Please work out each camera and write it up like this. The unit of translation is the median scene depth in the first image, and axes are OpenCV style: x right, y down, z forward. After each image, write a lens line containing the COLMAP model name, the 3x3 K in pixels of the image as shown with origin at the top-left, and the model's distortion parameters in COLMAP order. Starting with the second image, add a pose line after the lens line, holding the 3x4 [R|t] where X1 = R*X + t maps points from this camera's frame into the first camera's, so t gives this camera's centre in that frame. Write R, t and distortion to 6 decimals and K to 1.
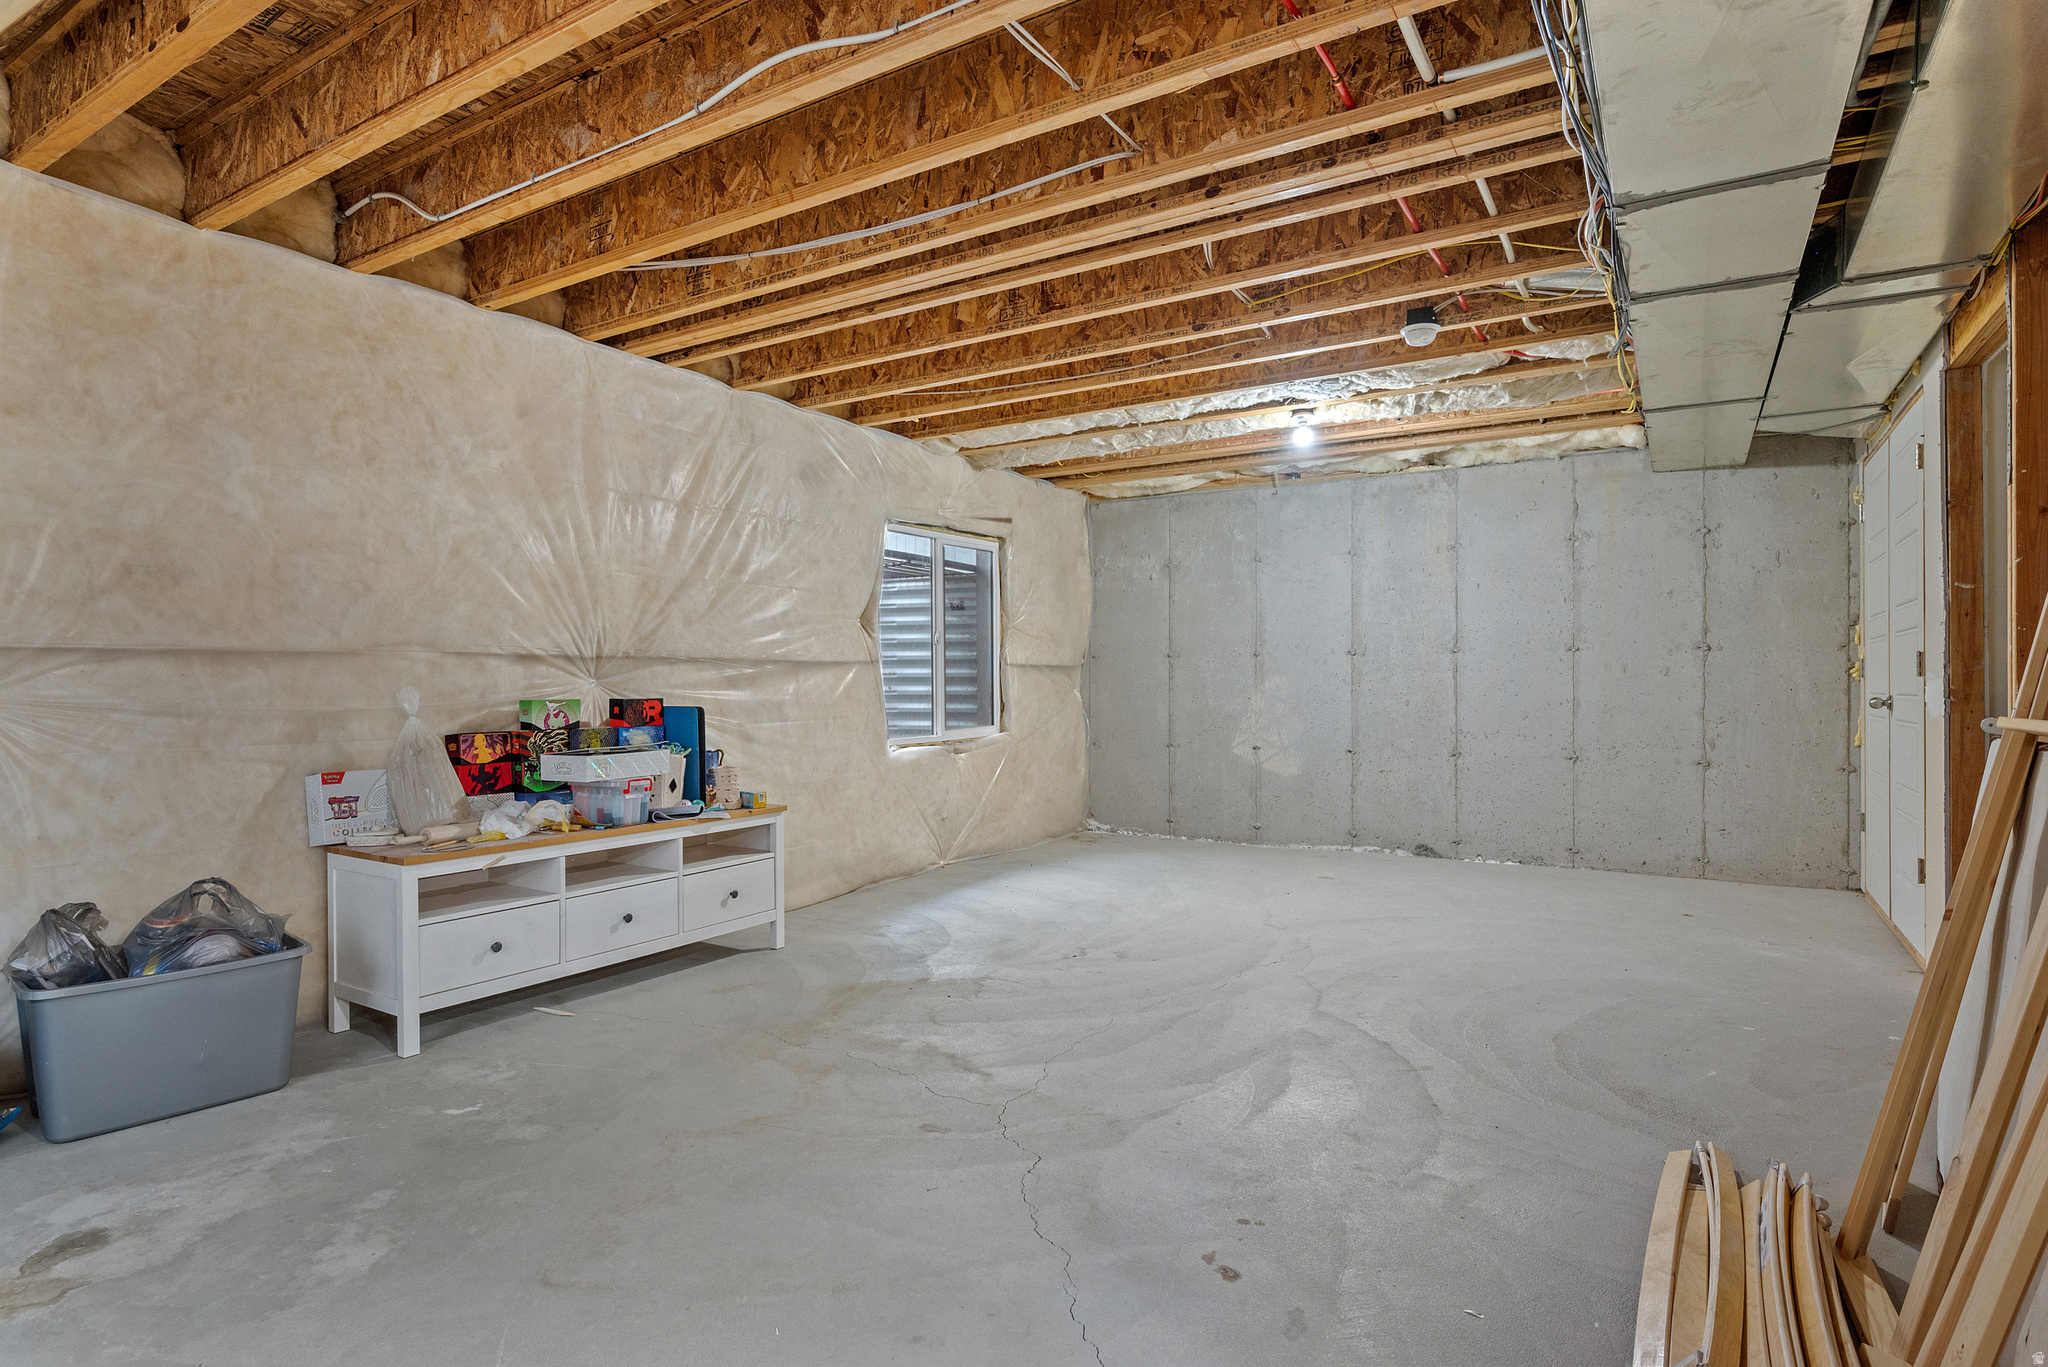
lens RADIAL K [[1059.2, 0, 1045.9], [0, 1059.2, 681.6], [0, 0, 1]] dist [-0.001264, 0.001062]
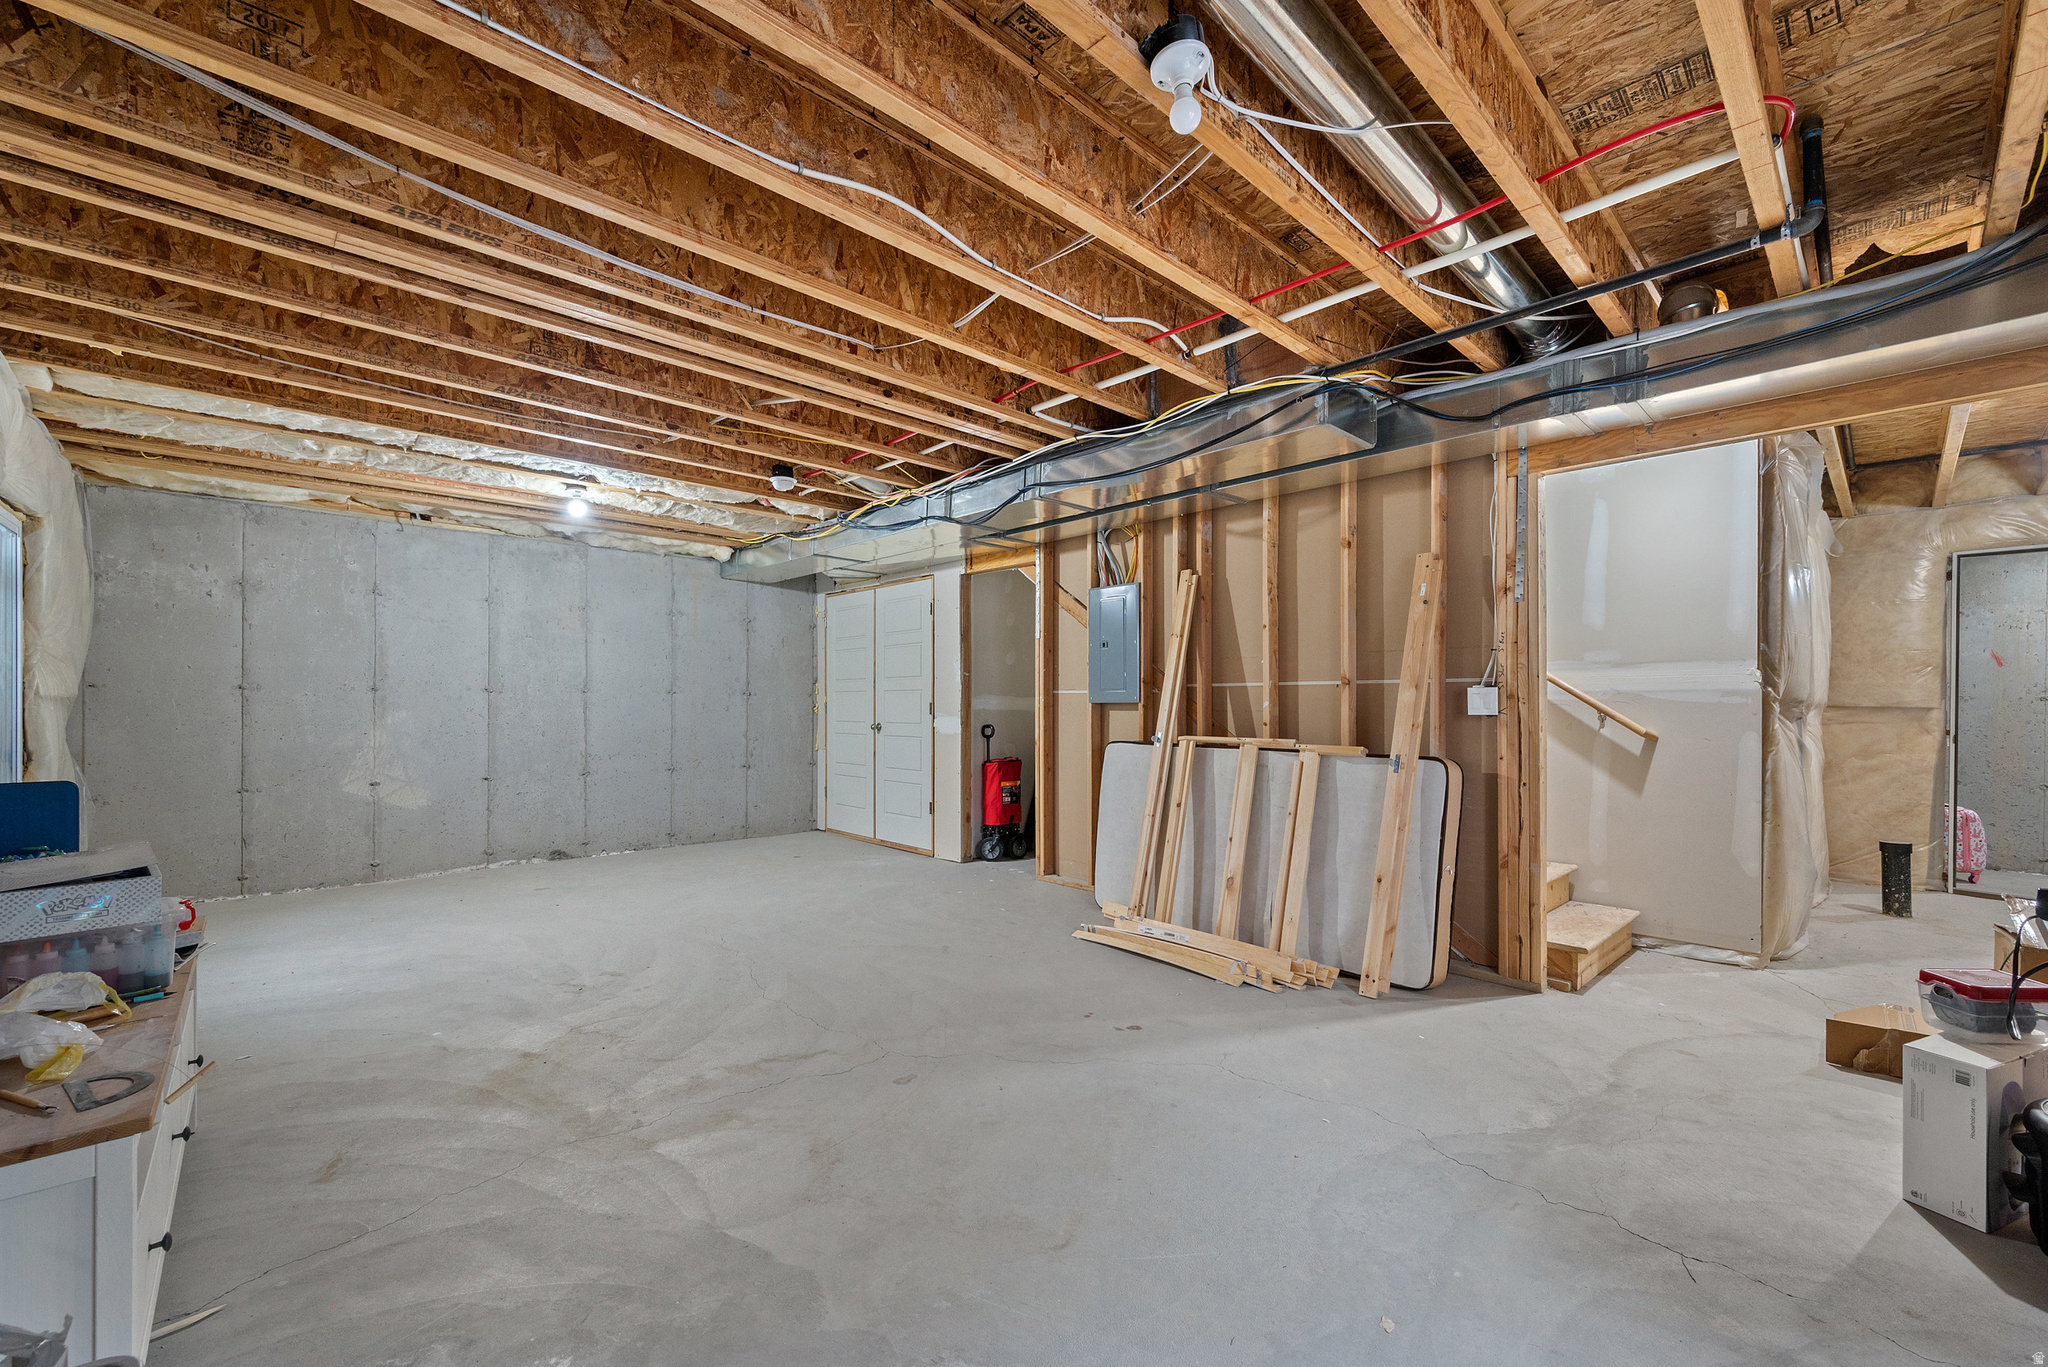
lens RADIAL K [[807.2, 0, 1037.4], [0, 807.2, 705.6], [0, 0, 1]] dist [0.000832, -0.000379]
pose [[0.268926, 0.002625, 0.963157, -0.511037], [-0.004534, 0.999989, -0.001460, -0.016884], [-0.963150, -0.003974, 0.268935, 0.293344]]
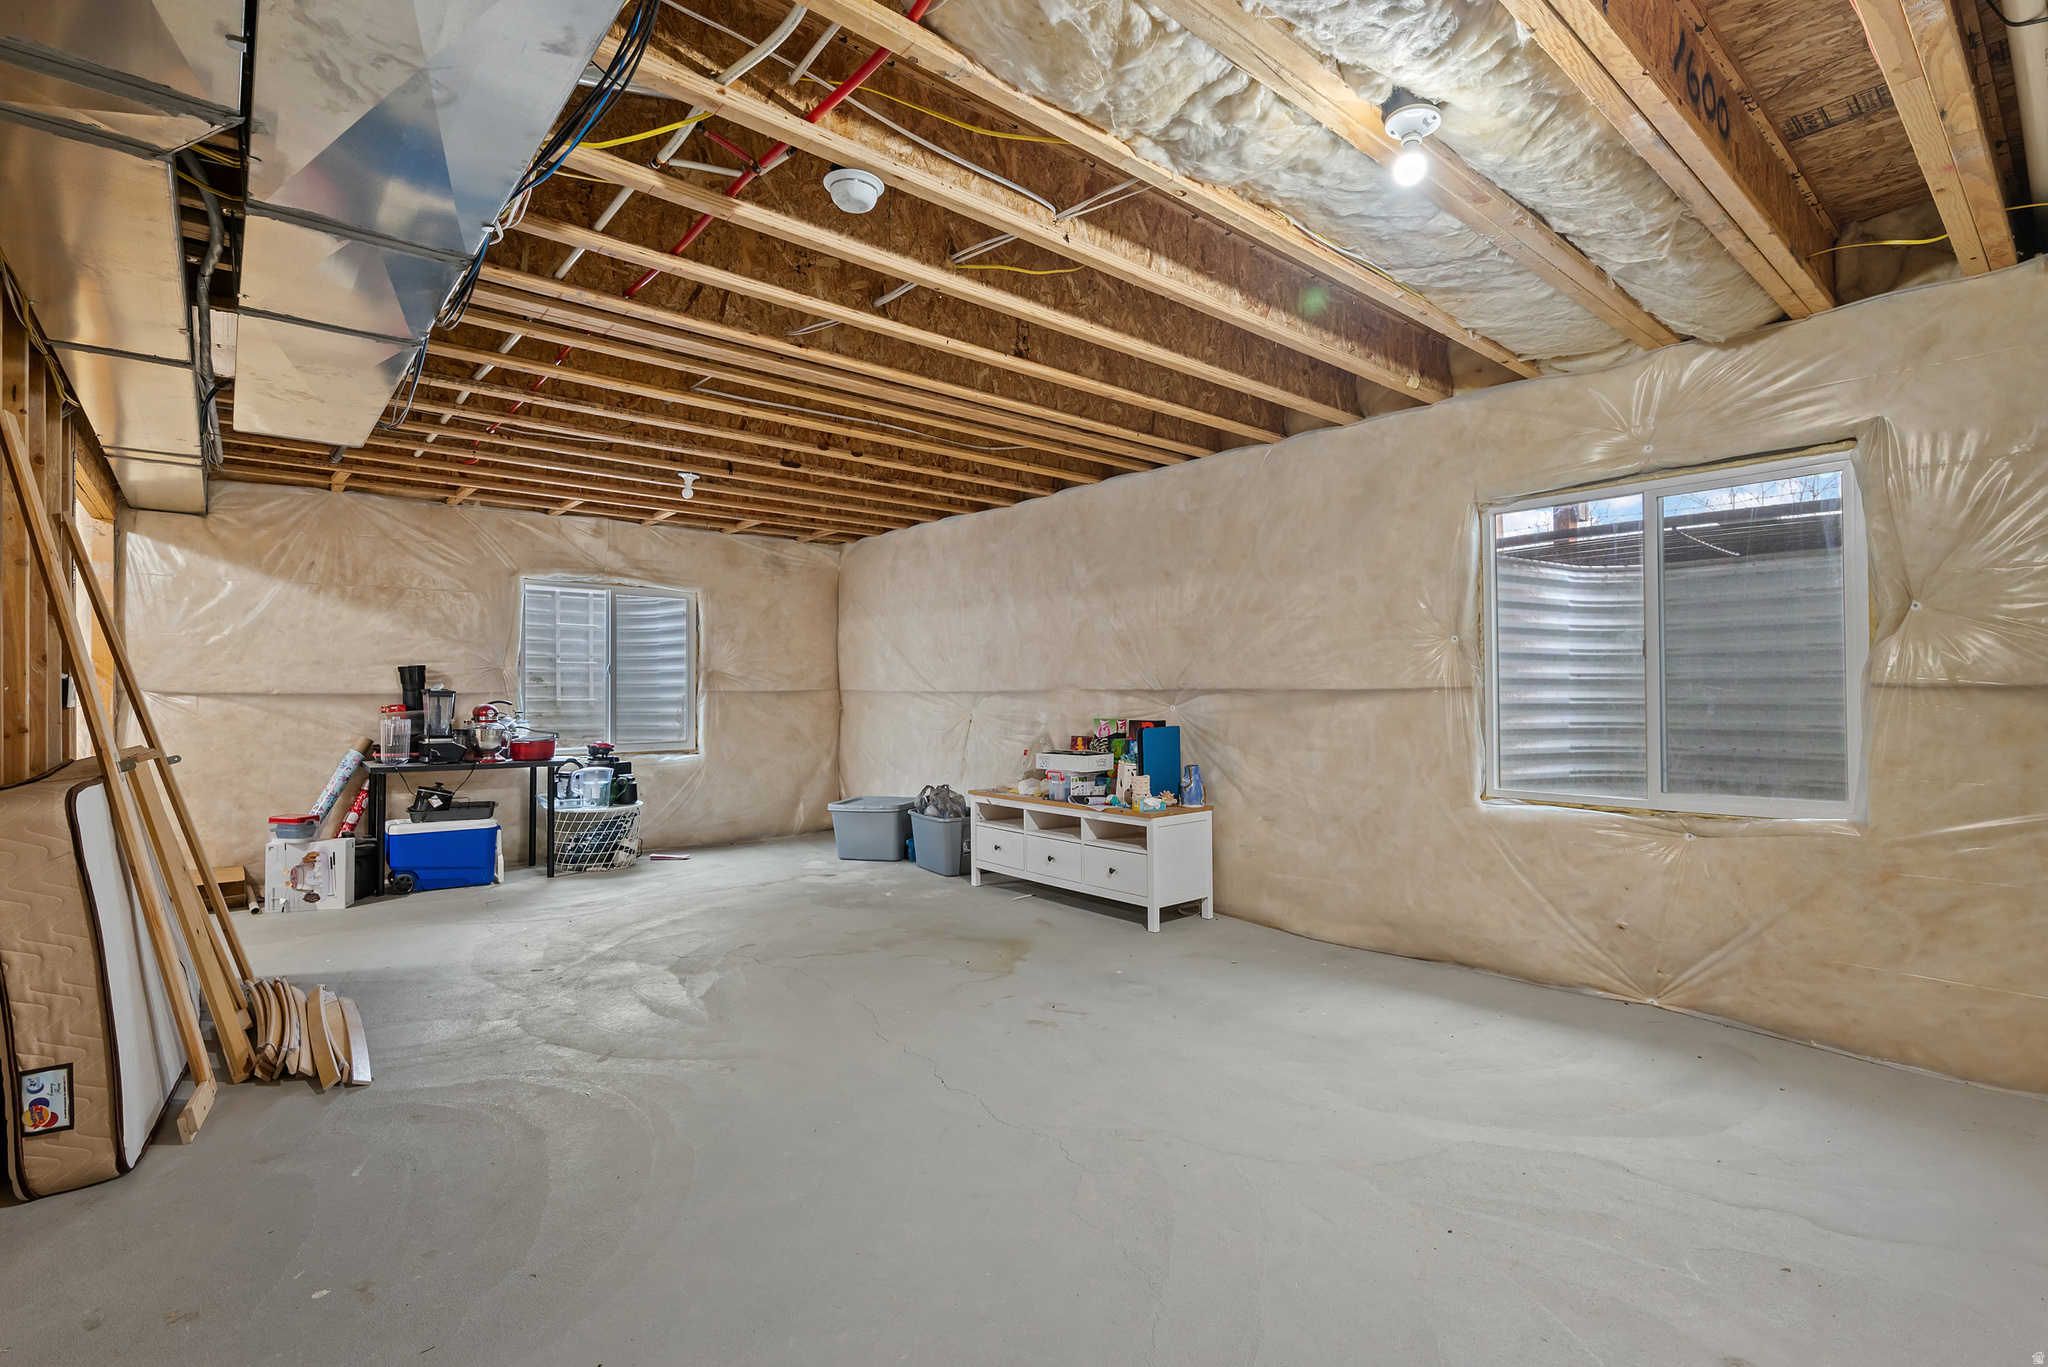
lens RADIAL K [[960.9, 0, 1041.8], [0, 960.9, 680.1], [0, 0, 1]] dist [-0.001811, -0.000631]
pose [[-0.313594, -0.006316, -0.949536, 0.699738], [0.004383, 0.999958, -0.008099, -0.022304], [0.949547, -0.006702, -0.313553, 1.037645]]
